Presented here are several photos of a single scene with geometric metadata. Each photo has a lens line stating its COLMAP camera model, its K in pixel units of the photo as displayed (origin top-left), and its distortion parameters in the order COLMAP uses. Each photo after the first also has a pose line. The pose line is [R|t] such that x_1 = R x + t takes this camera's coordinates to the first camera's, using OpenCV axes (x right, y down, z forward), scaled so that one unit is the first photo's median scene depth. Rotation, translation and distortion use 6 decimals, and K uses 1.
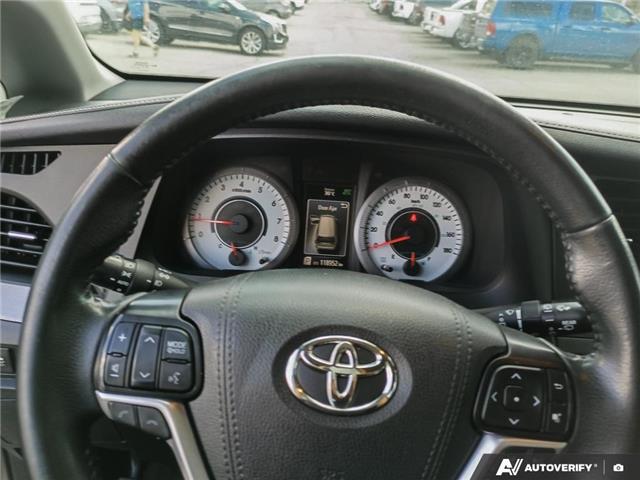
lens RADIAL K [[514.1, 0, 320.0], [0, 514.1, 240.0], [0, 0, 1]] dist [0.032122, -0.006275]
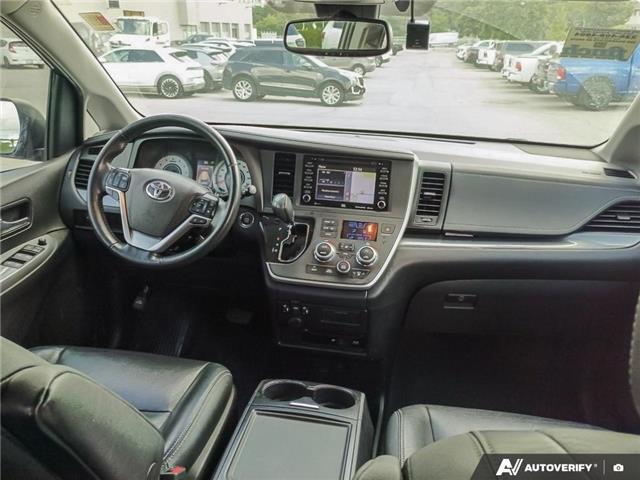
lens RADIAL K [[514.1, 0, 320.0], [0, 514.1, 240.0], [0, 0, 1]] dist [0.032122, -0.006275]
pose [[0.984048, 0.013442, -0.177396, 1.073930], [-0.028738, 0.996056, -0.083944, 0.505425], [0.175568, 0.087703, 0.980553, -1.455499]]
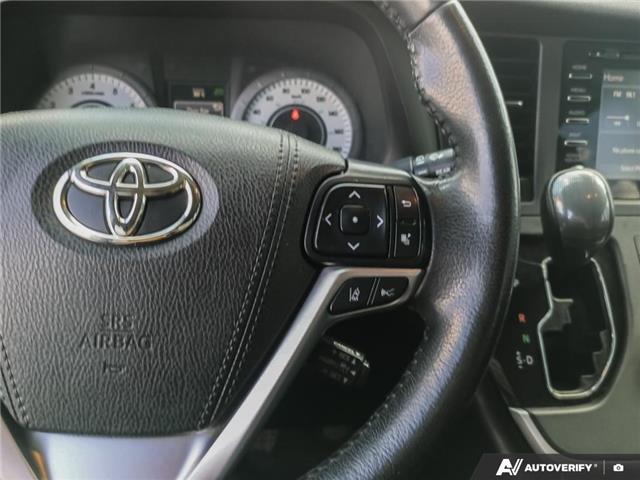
lens RADIAL K [[527.5, 0, 322.4], [0, 527.5, 230.5], [0, 0, 1]] dist [-0.001161, -0.001069]
pose [[0.994382, -0.075123, 0.074567, 0.145318], [0.077839, 0.996379, -0.034207, 0.191111], [-0.071727, 0.039819, 0.996629, 0.097481]]
